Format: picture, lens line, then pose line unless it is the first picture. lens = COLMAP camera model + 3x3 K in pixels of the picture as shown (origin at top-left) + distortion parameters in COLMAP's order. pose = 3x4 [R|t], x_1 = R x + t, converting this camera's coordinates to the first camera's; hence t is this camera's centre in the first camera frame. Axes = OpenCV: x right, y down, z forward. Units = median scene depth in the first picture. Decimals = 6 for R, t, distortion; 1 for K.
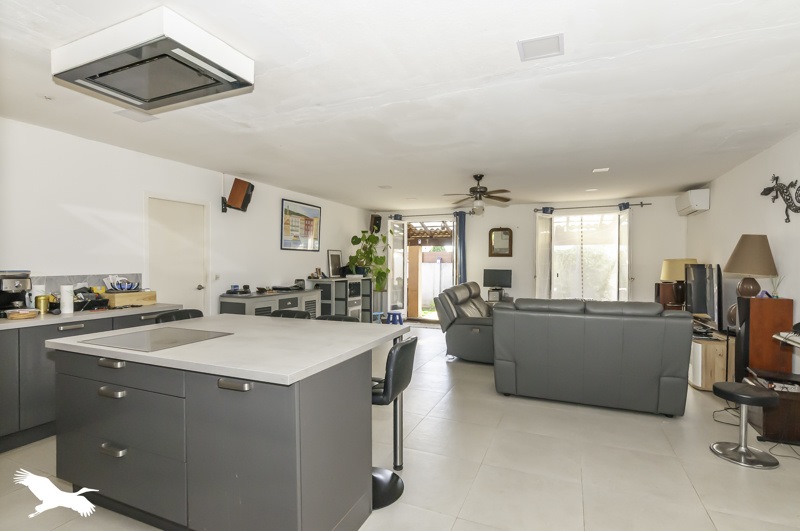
lens RADIAL K [[382.1, 0, 400.0], [0, 382.1, 265.5], [0, 0, 1]] dist [0.001187, -0.000162]
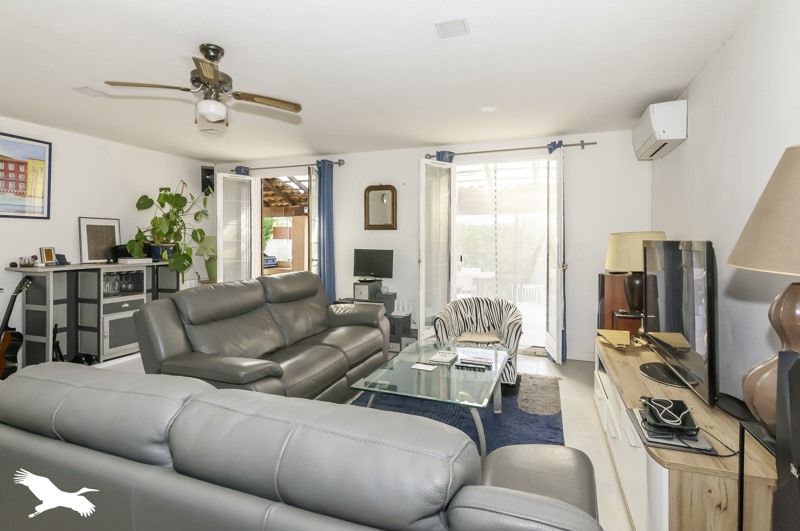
lens RADIAL K [[396.3, 0, 404.7], [0, 396.3, 242.2], [0, 0, 1]] dist [-0.002340, -0.000307]
pose [[0.997892, -0.000252, 0.064891, 0.299055], [0.000265, 1.000000, -0.000193, -0.001659], [-0.064891, 0.000210, 0.997892, 0.374025]]
